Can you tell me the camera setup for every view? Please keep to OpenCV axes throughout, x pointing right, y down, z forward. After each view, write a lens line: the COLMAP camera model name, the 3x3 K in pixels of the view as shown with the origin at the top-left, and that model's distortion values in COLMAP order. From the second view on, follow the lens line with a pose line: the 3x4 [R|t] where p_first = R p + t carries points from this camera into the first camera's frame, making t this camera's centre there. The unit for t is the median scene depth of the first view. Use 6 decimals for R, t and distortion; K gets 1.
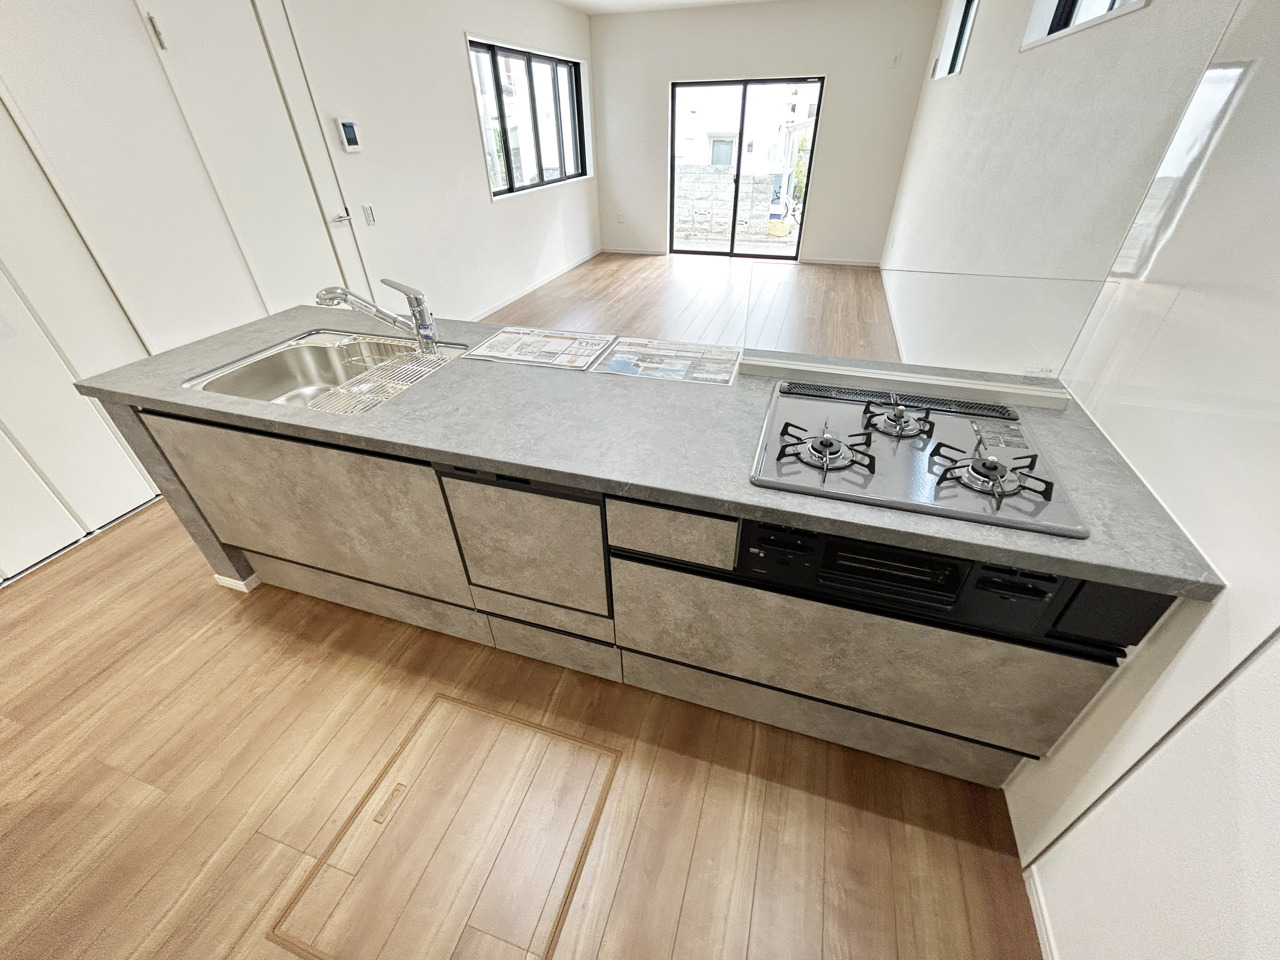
lens RADIAL K [[514.6, 0, 641.3], [0, 514.6, 479.2], [0, 0, 1]] dist [-0.000937, 0.000134]
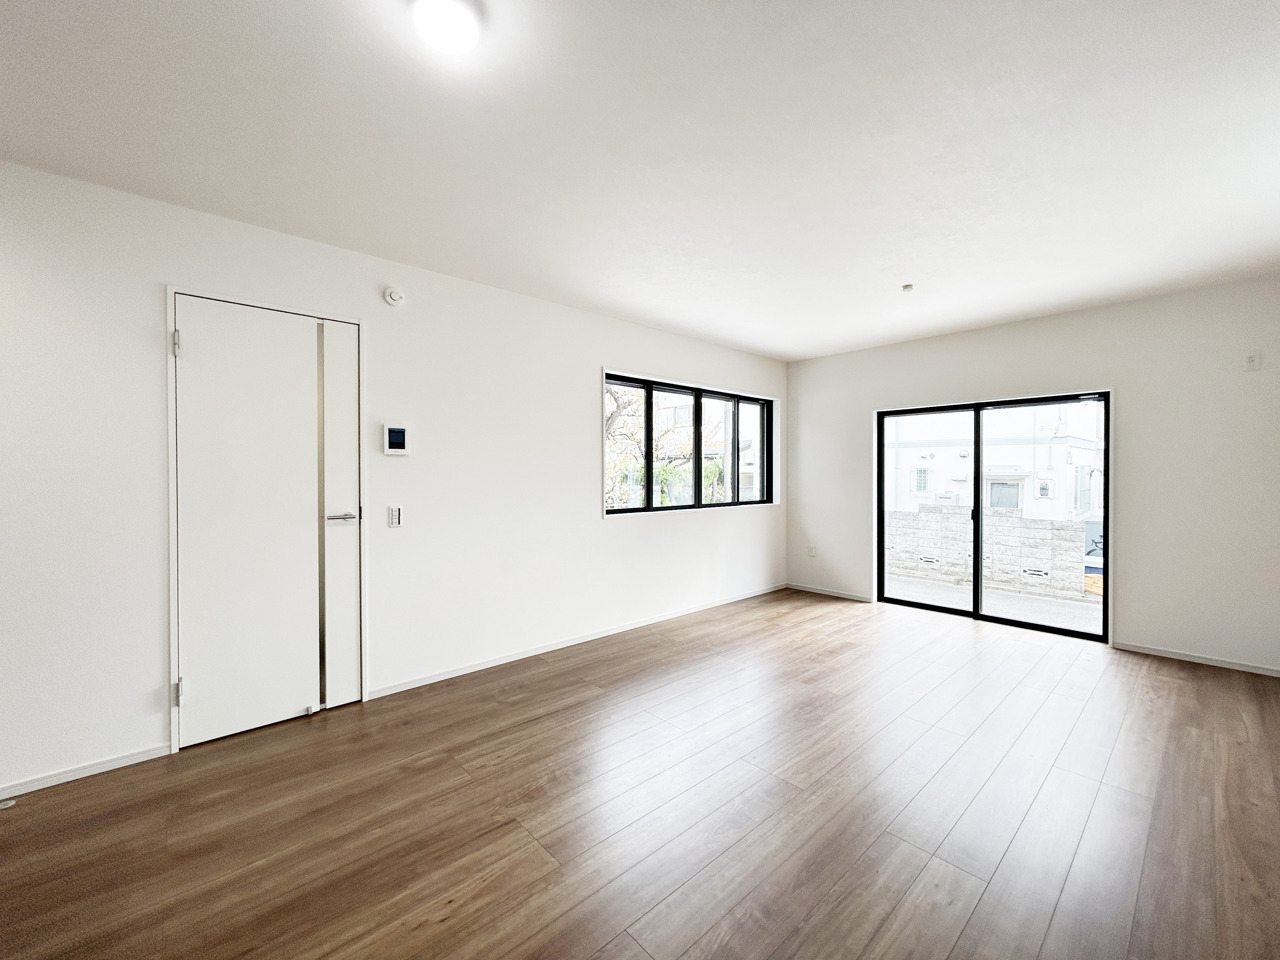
lens RADIAL K [[514.6, 0, 641.3], [0, 514.6, 479.2], [0, 0, 1]] dist [-0.000937, 0.000134]
pose [[0.864584, 0.020950, -0.502051, 0.531704], [-0.298411, 0.825270, -0.479459, -0.565134], [0.404283, 0.564350, 0.719767, 1.047529]]
